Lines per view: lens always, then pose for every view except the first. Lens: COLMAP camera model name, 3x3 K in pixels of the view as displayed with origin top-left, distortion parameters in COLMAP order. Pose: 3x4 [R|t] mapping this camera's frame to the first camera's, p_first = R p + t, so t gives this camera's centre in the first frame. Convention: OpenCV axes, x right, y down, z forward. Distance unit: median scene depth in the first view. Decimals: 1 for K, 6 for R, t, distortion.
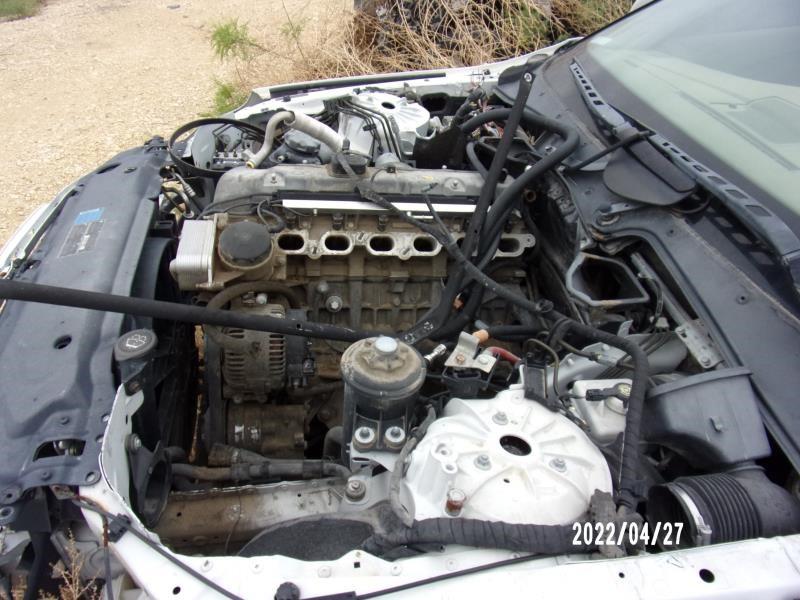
lens RADIAL K [[567.8, 0, 400.7], [0, 567.8, 300.8], [0, 0, 1]] dist [-0.013764, -0.004347]
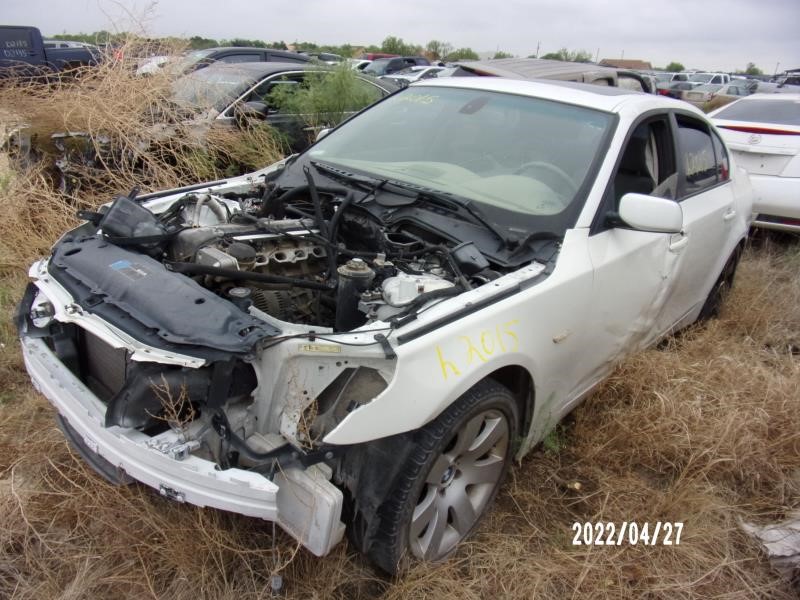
lens RADIAL K [[567.8, 0, 399.6], [0, 567.8, 299.7], [0, 0, 1]] dist [-0.013764, -0.004347]
pose [[0.759923, -0.215572, 0.613225, -0.889014], [0.355779, 0.927487, -0.114842, 0.368253], [-0.544002, 0.305444, 0.781515, -0.551640]]
